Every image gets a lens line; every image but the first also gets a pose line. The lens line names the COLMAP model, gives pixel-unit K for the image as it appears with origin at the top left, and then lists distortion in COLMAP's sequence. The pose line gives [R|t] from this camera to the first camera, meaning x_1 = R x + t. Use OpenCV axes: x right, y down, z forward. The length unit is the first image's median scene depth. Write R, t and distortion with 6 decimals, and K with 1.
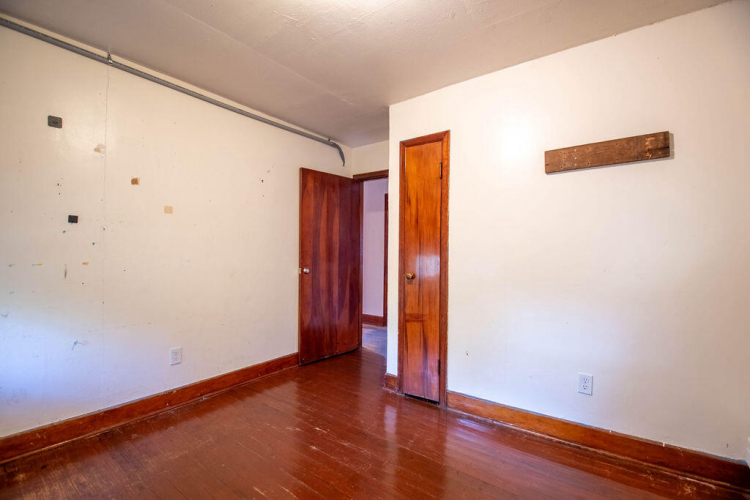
lens RADIAL K [[333.9, 0, 375.1], [0, 333.9, 248.8], [0, 0, 1]] dist [0.006475, -0.016613]
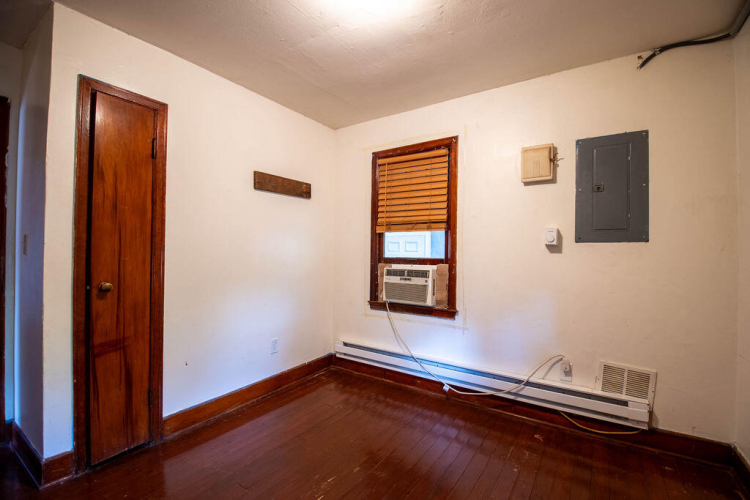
lens RADIAL K [[333.9, 0, 372.7], [0, 333.9, 250.6], [0, 0, 1]] dist [0.006475, -0.016613]
pose [[-0.059737, 0.001753, 0.998213, -0.617173], [-0.026587, 0.999641, -0.003347, -0.003264], [-0.997860, -0.026739, -0.059669, 0.524281]]
